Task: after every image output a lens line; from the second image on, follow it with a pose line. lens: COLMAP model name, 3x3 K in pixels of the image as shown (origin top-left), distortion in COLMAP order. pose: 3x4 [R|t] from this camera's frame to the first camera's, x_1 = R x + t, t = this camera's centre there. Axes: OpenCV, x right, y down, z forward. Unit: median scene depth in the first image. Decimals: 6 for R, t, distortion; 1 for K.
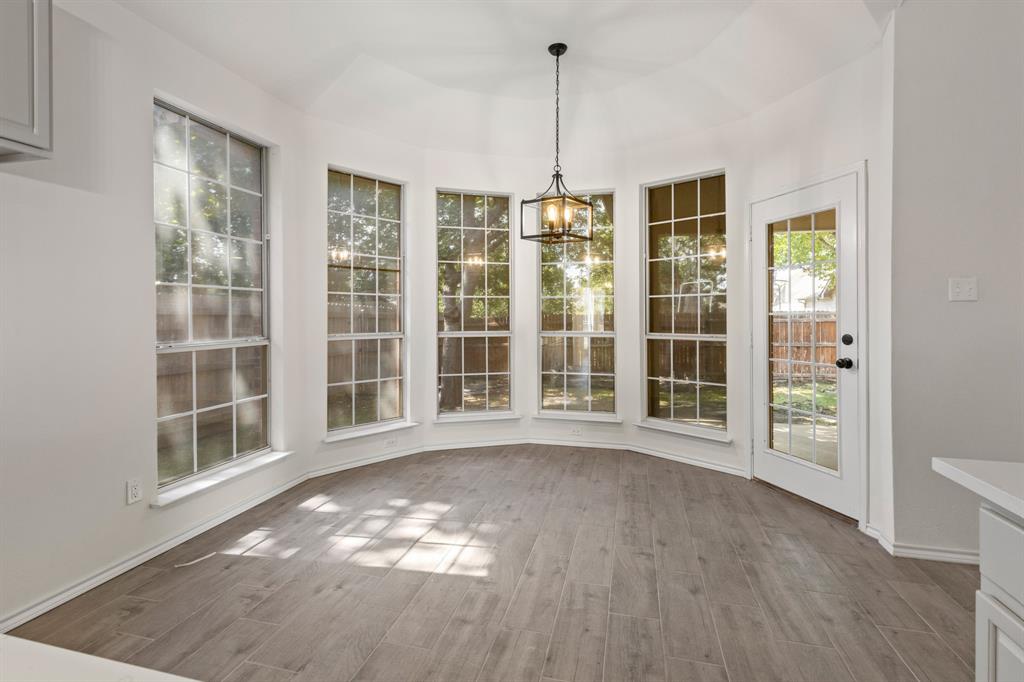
lens RADIAL K [[473.5, 0, 521.9], [0, 473.5, 311.7], [0, 0, 1]] dist [0.009908, -0.003050]
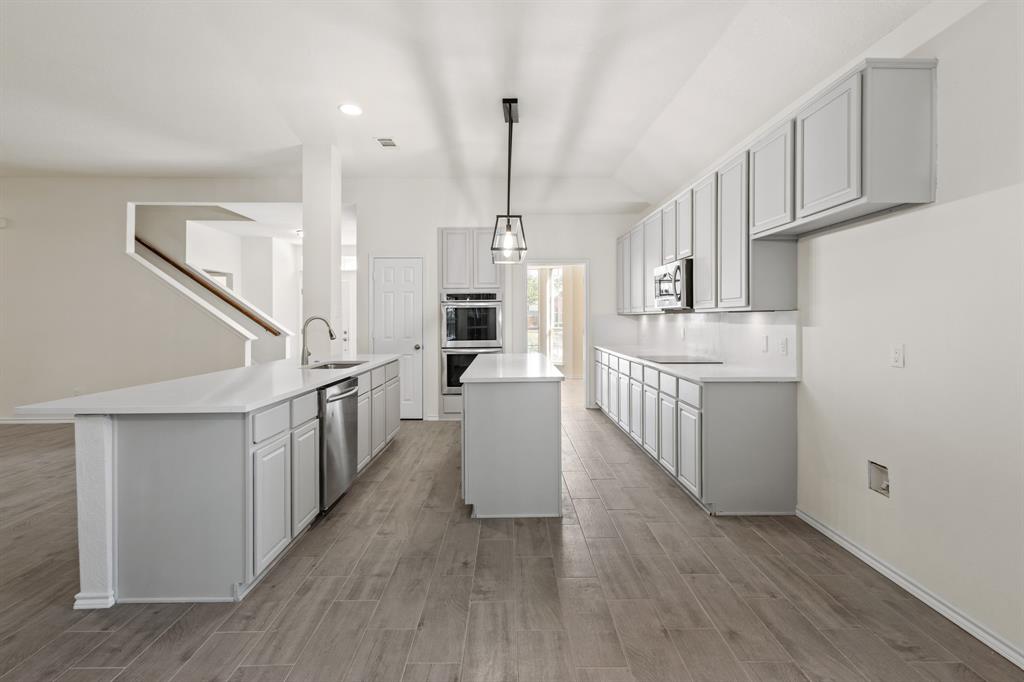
lens RADIAL K [[473.5, 0, 515.9], [0, 473.5, 320.0], [0, 0, 1]] dist [0.009908, -0.003050]
pose [[-0.969409, -0.000795, -0.245449, 0.089192], [-0.000717, 1.000000, -0.000407, -0.007379], [0.245449, -0.000218, -0.969410, 1.024612]]
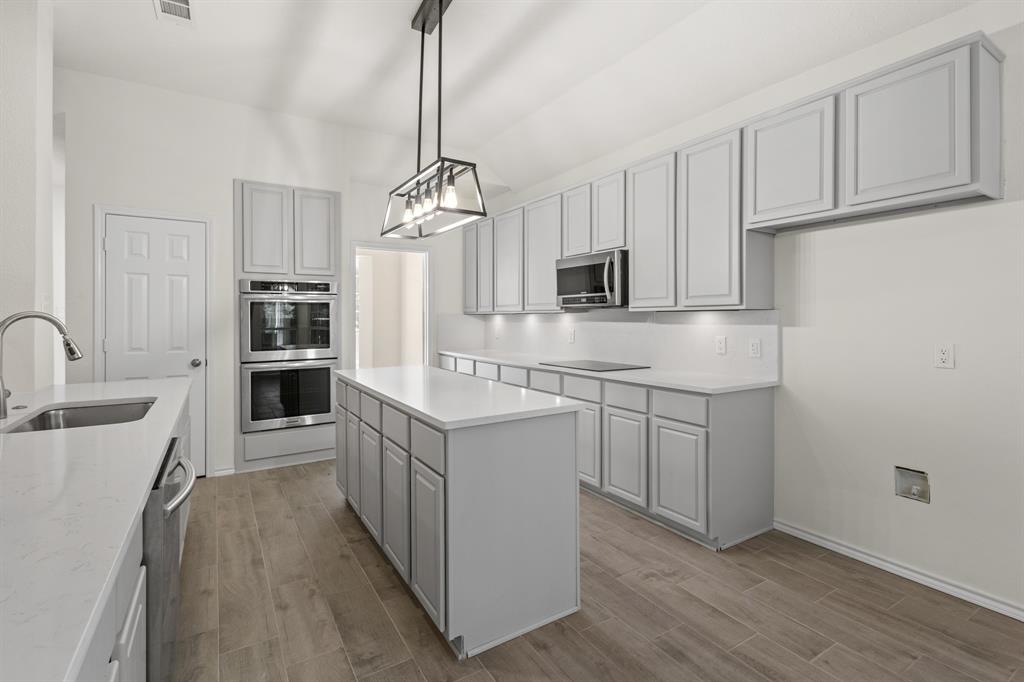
lens RADIAL K [[473.5, 0, 513.3], [0, 473.5, 320.0], [0, 0, 1]] dist [0.009908, -0.003050]
pose [[-0.703993, -0.001047, -0.710207, 0.285067], [0.000129, 0.999999, -0.001602, -0.006699], [0.710207, -0.001219, -0.703992, 0.531608]]
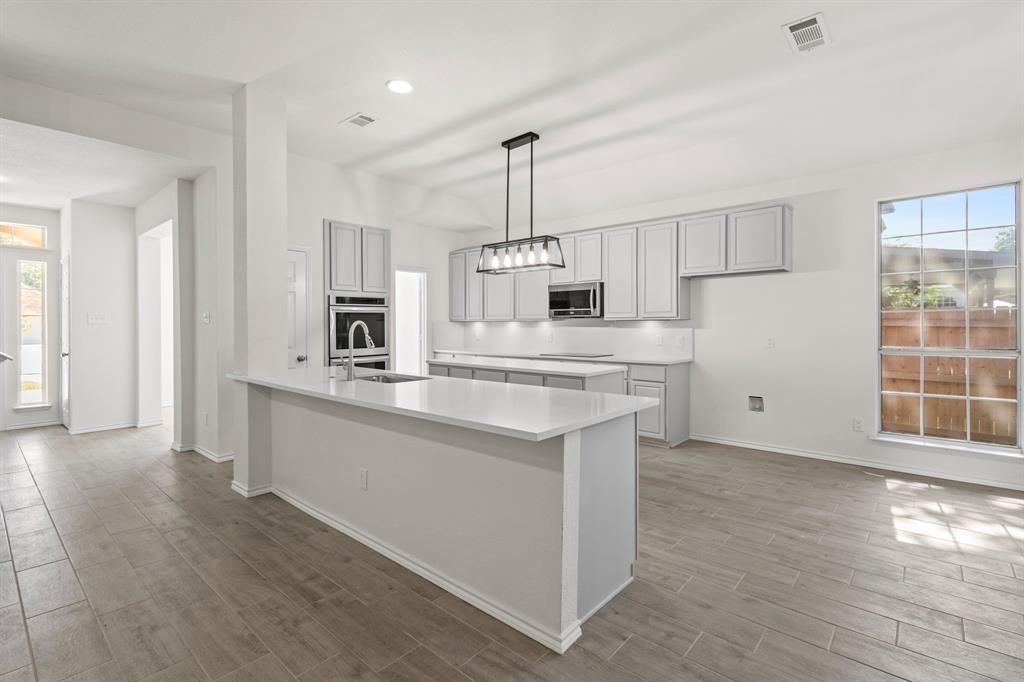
lens RADIAL K [[473.5, 0, 504.7], [0, 473.5, 329.1], [0, 0, 1]] dist [0.009908, -0.003050]
pose [[-0.473576, 0.004361, -0.880742, 1.026506], [0.001913, 0.999990, 0.003923, -0.003128], [0.880751, 0.000173, -0.473580, 0.464573]]
